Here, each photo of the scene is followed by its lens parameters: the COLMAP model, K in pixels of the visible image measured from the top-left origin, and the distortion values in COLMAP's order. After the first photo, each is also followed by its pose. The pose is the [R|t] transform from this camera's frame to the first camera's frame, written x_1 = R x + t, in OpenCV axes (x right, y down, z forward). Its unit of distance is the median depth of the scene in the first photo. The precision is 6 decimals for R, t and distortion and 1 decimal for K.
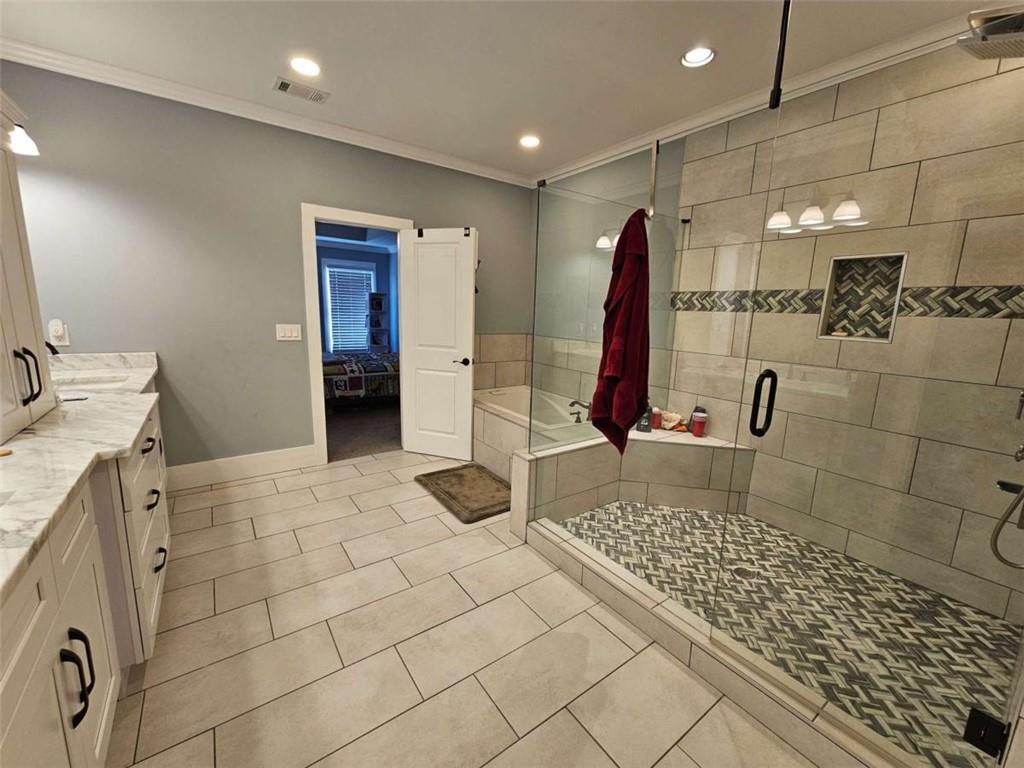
lens RADIAL K [[415.7, 0, 517.9], [0, 415.7, 383.0], [0, 0, 1]] dist [0.000506, 0.000045]
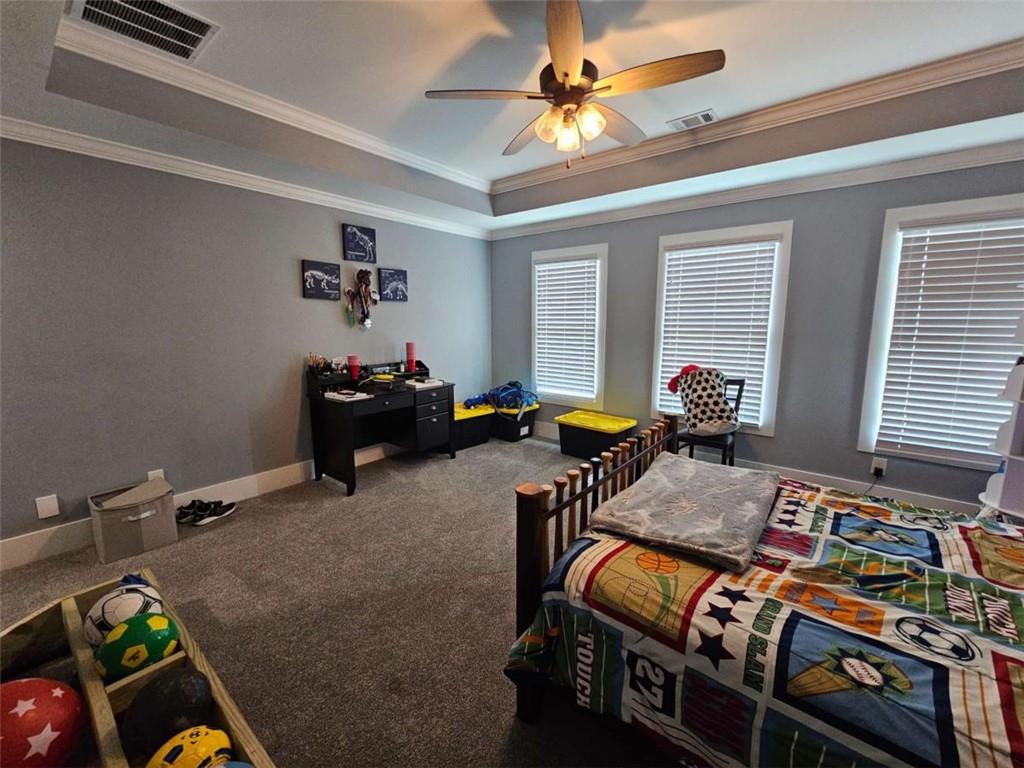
lens RADIAL K [[415.7, 0, 517.9], [0, 415.7, 383.0], [0, 0, 1]] dist [0.000506, 0.000045]
pose [[0.258077, 0.112756, -0.959522, -0.225358], [-0.160240, 0.984406, 0.072581, -0.150785], [0.952743, 0.135022, 0.272120, 0.787210]]
